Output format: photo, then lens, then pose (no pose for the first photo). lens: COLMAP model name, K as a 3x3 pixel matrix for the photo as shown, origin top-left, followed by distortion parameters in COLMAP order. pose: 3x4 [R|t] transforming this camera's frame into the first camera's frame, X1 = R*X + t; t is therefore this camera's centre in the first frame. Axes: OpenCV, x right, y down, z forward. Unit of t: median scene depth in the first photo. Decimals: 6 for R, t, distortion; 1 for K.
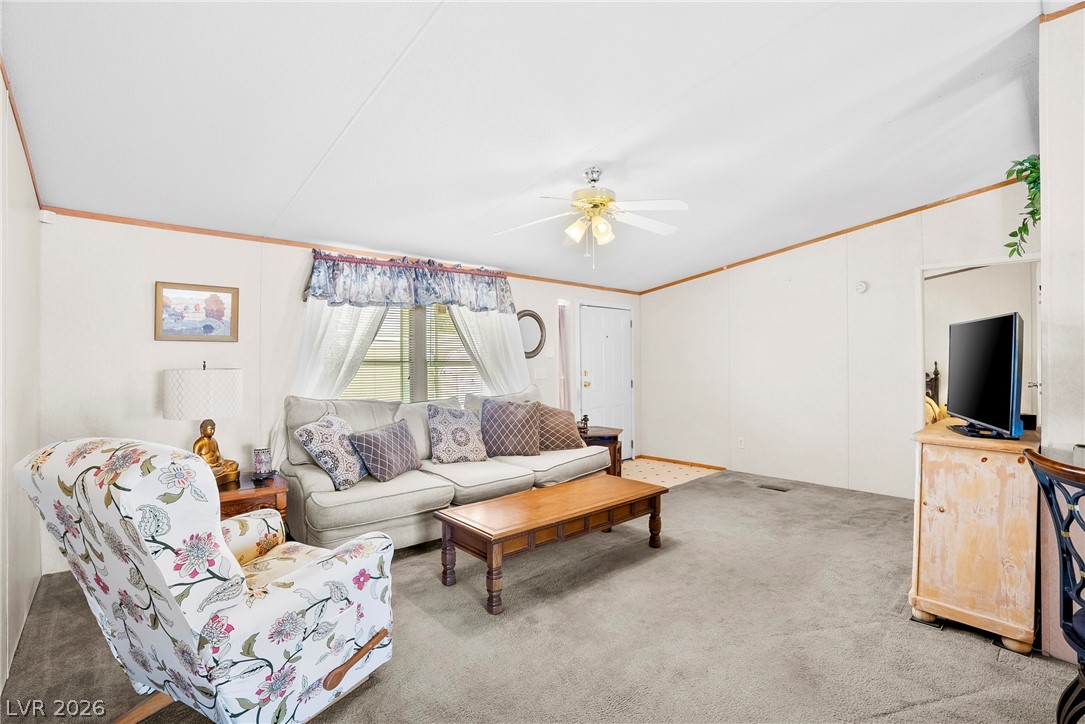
lens RADIAL K [[507.7, 0, 533.5], [0, 507.7, 359.6], [0, 0, 1]] dist [-0.053785, 0.009780]
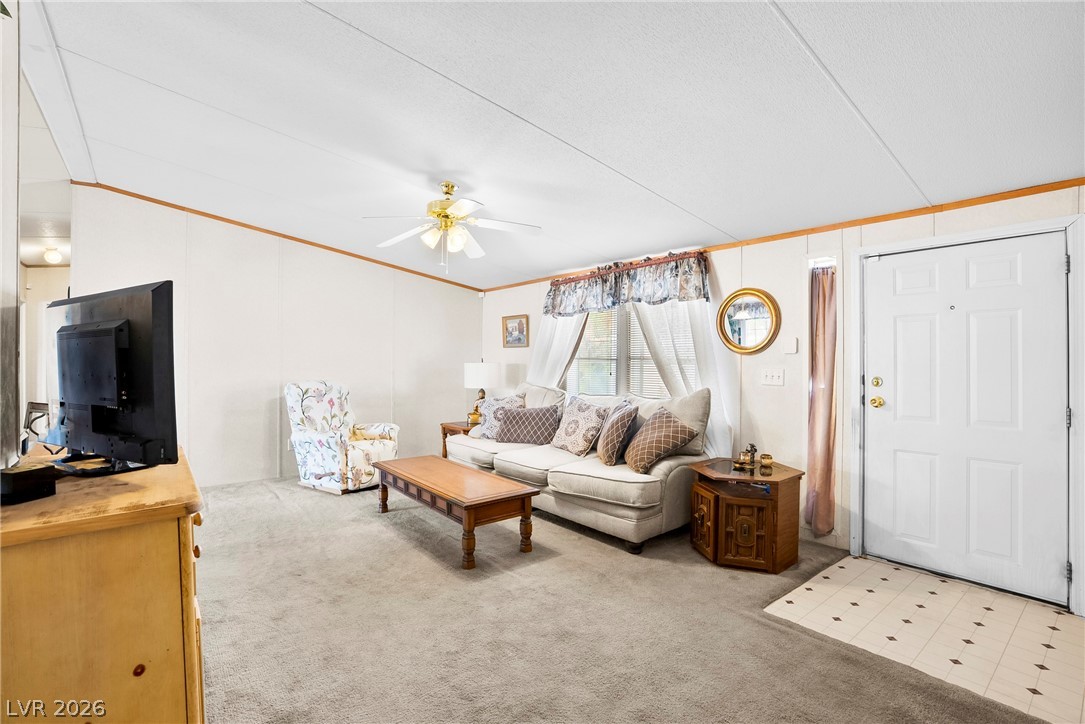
lens RADIAL K [[507.7, 0, 523.9], [0, 507.7, 358.7], [0, 0, 1]] dist [-0.053785, 0.009780]
pose [[-0.073557, -0.005204, -0.997277, 0.885195], [-0.008106, 0.999956, -0.004620, 0.010373], [0.997258, 0.007744, -0.073596, 0.906054]]
